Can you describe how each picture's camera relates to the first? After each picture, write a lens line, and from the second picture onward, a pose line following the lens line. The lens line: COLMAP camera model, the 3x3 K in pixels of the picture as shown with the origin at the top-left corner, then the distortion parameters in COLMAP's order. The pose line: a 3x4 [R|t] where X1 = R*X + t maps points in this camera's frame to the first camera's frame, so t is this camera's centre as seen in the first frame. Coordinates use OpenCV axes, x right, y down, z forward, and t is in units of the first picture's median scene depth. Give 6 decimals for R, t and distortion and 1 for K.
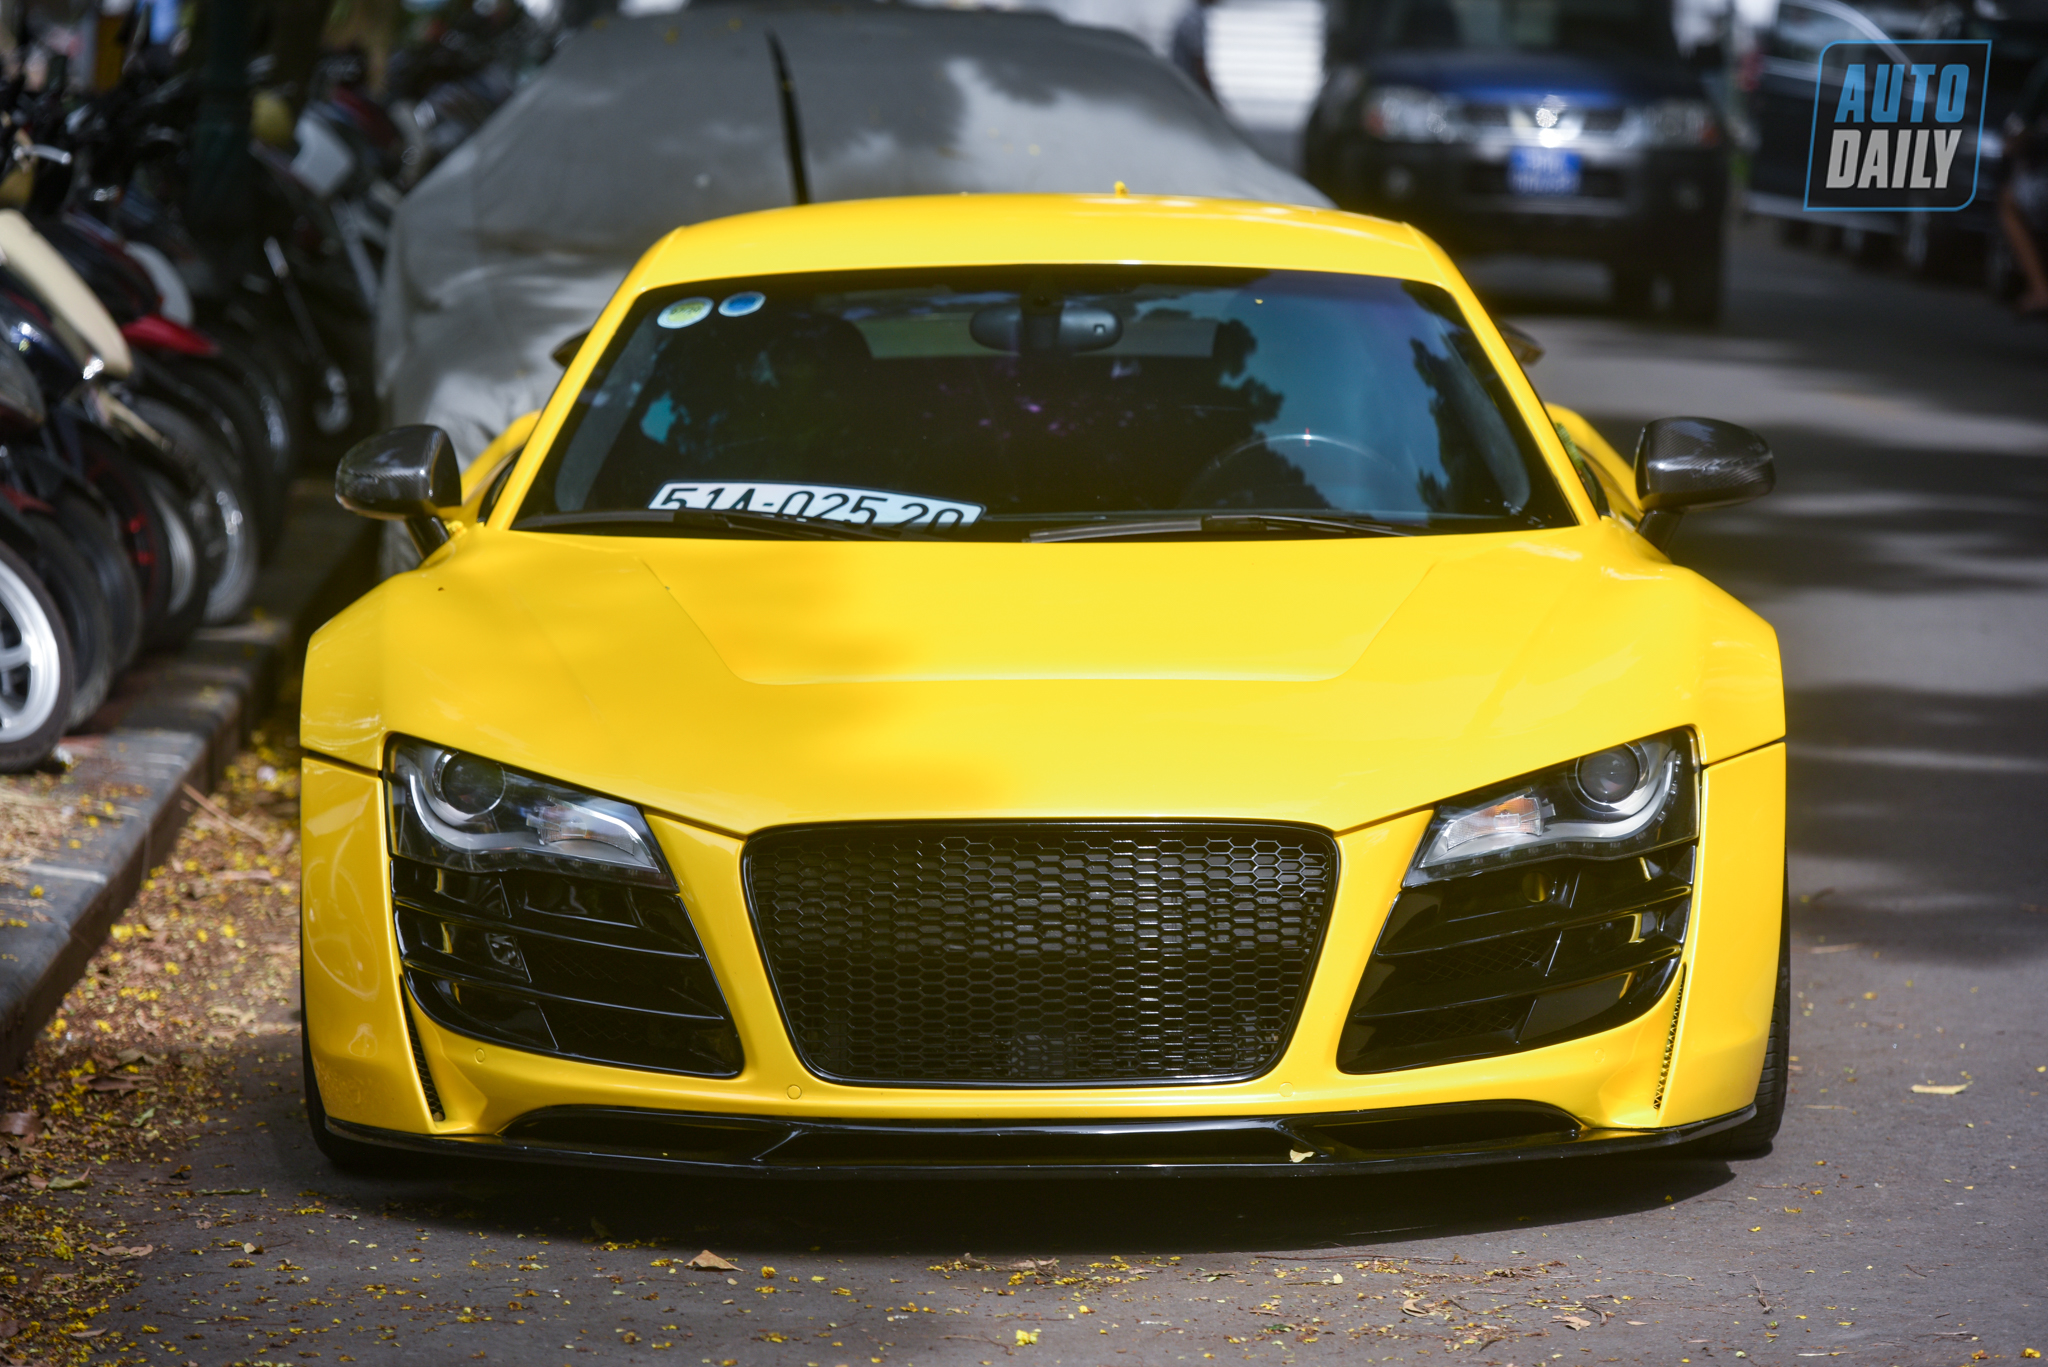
lens RADIAL K [[8626.8, 0, 1024.2], [0, 8626.8, 683.8], [0, 0, 1]] dist [0.045117, 0.000000]
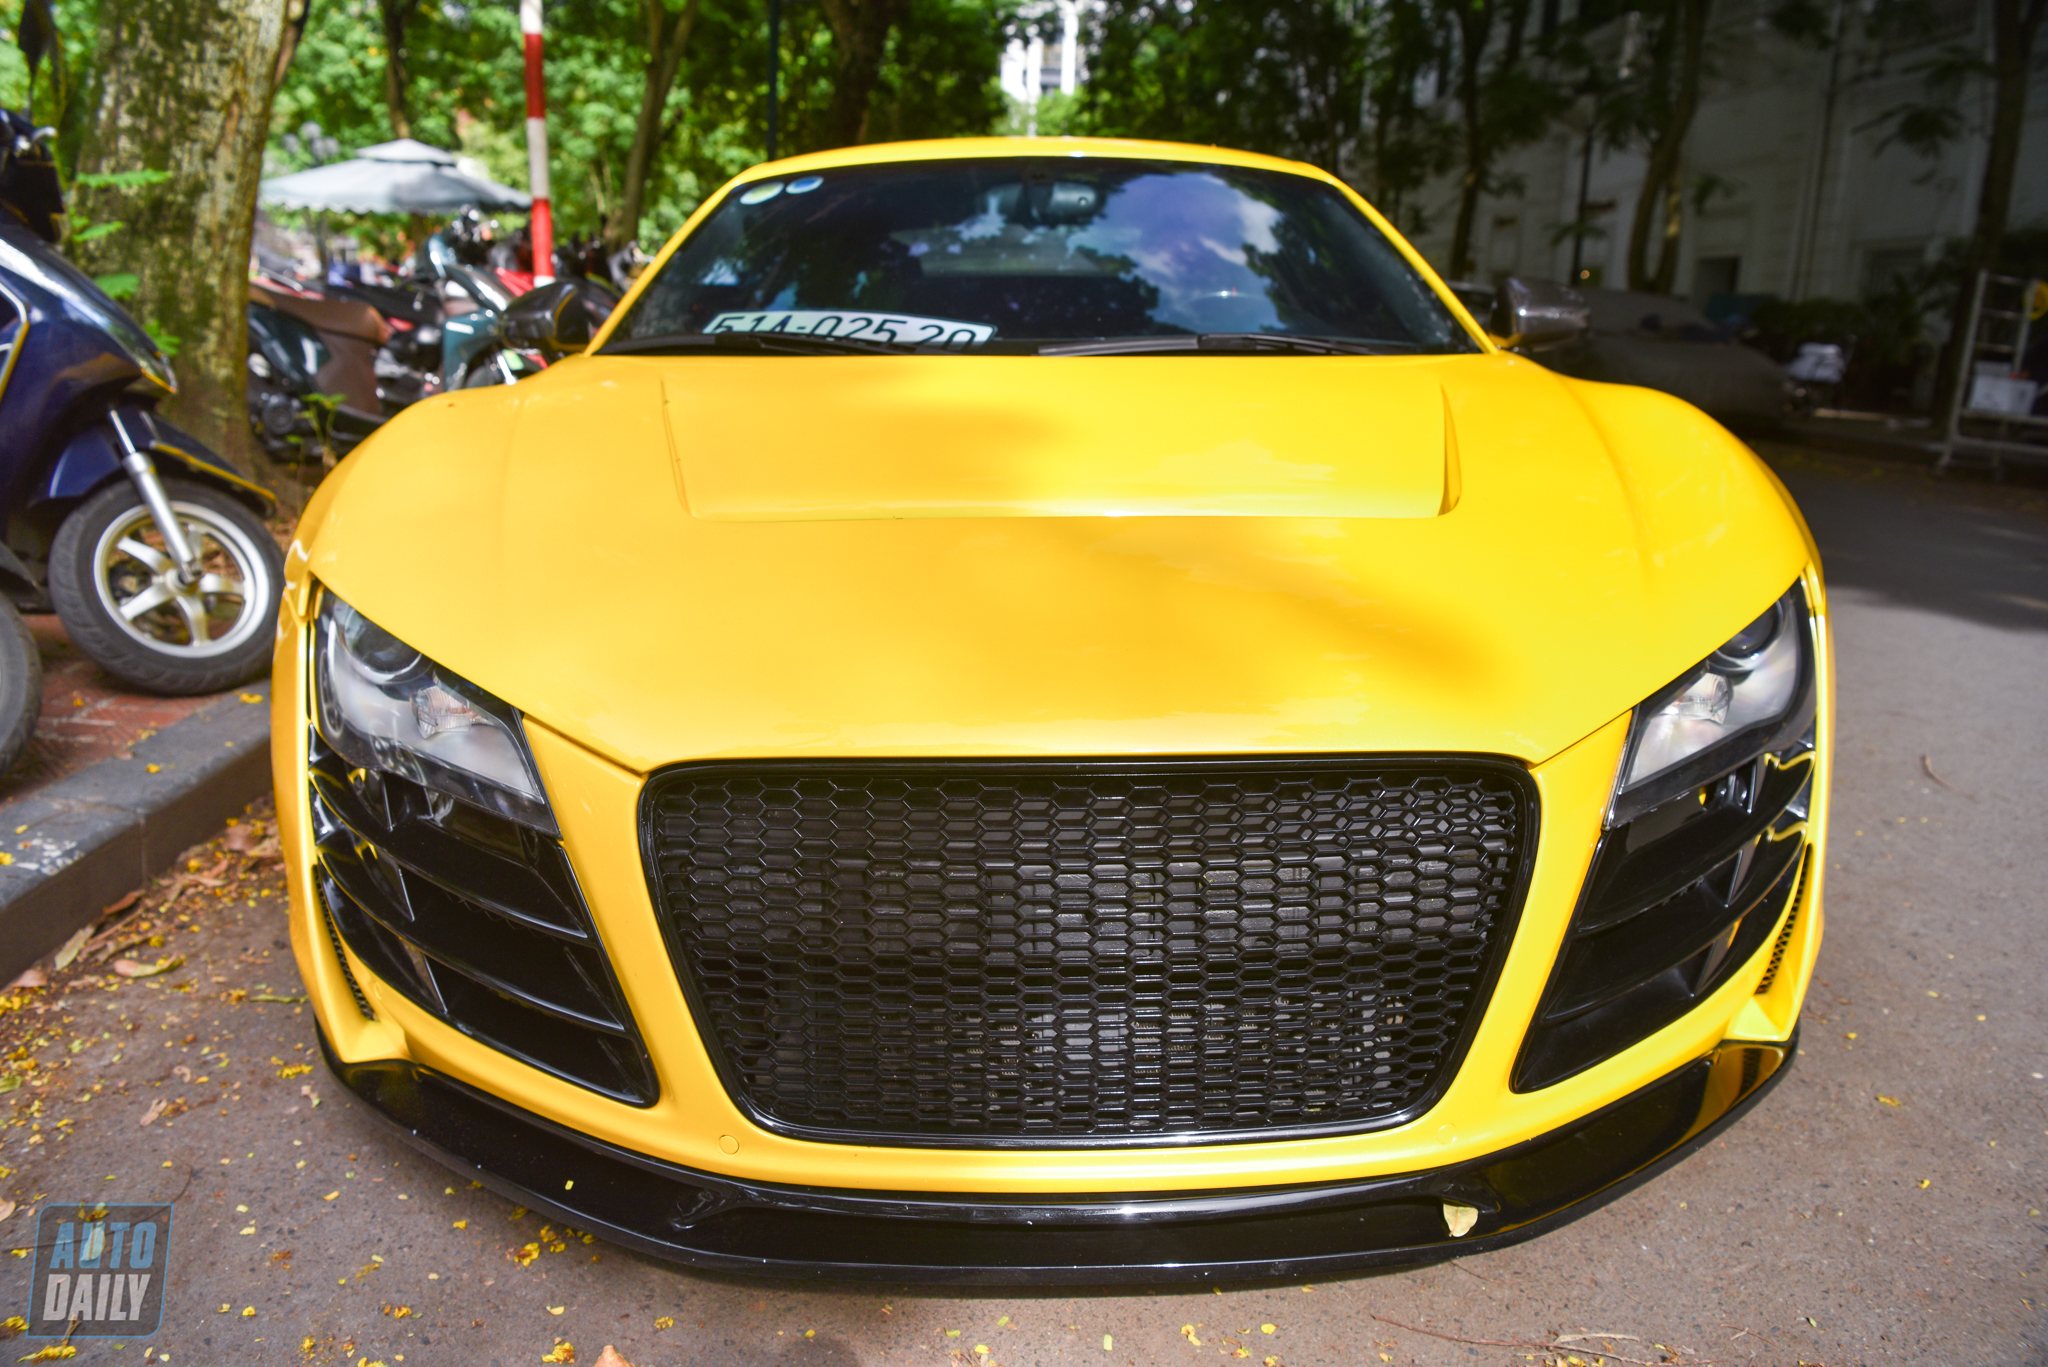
lens RADIAL K [[1466.7, 0, 1007.5], [0, 1466.7, 676.7], [0, 0, 1]] dist [-0.081711, -0.000654]
pose [[0.999914, -0.000384, 0.013085, -0.005501], [-0.001746, 0.986733, 0.162341, -0.006870], [-0.012974, -0.162350, 0.986648, 0.813799]]
